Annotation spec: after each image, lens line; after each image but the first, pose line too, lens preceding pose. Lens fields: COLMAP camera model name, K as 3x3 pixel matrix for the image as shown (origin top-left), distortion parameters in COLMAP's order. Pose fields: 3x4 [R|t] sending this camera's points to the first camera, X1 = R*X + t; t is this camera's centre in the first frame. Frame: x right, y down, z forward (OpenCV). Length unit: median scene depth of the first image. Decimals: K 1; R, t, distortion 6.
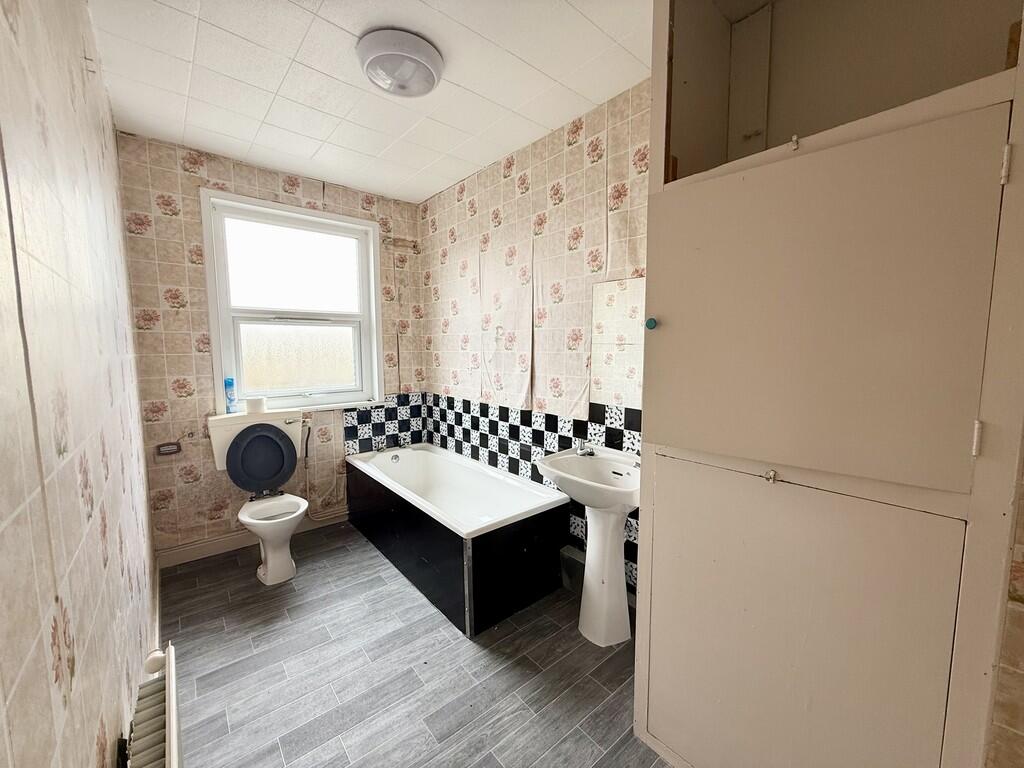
lens RADIAL K [[408.3, 0, 510.7], [0, 408.3, 384.1], [0, 0, 1]] dist [-0.000659, -0.000303]
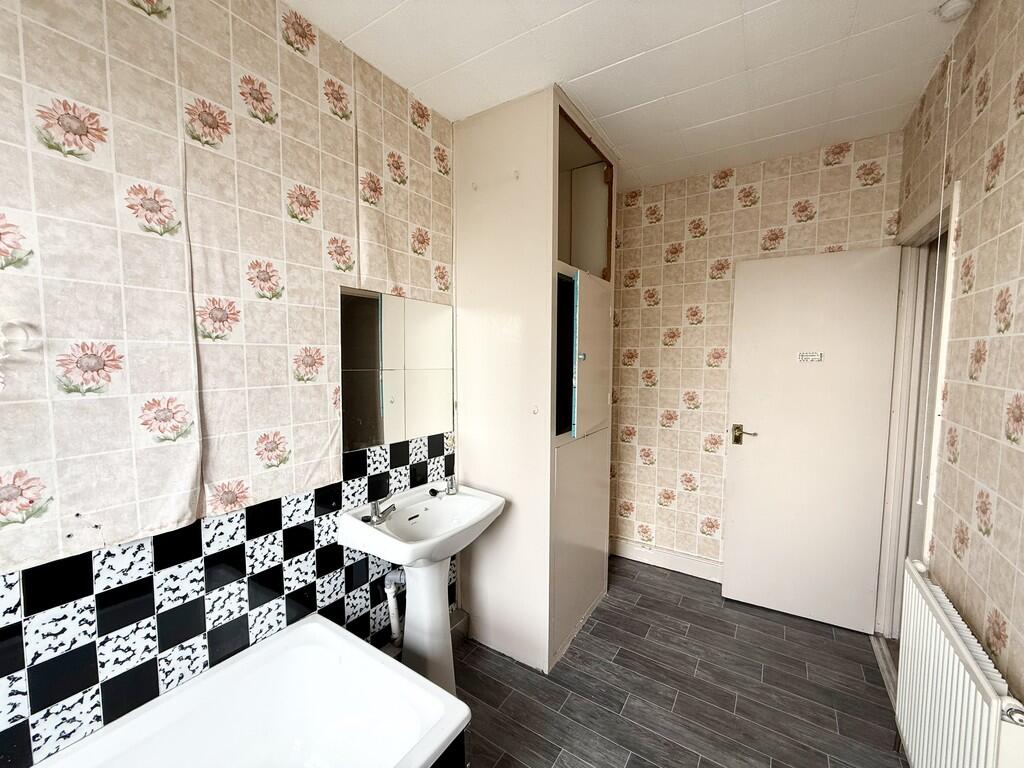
lens RADIAL K [[408.3, 0, 509.2], [0, 408.3, 384.8], [0, 0, 1]] dist [-0.000659, -0.000303]
pose [[-0.285237, -0.057944, 0.956704, -0.521582], [0.090626, 0.992068, 0.087105, -0.101612], [-0.954163, 0.111548, -0.277723, 0.858967]]
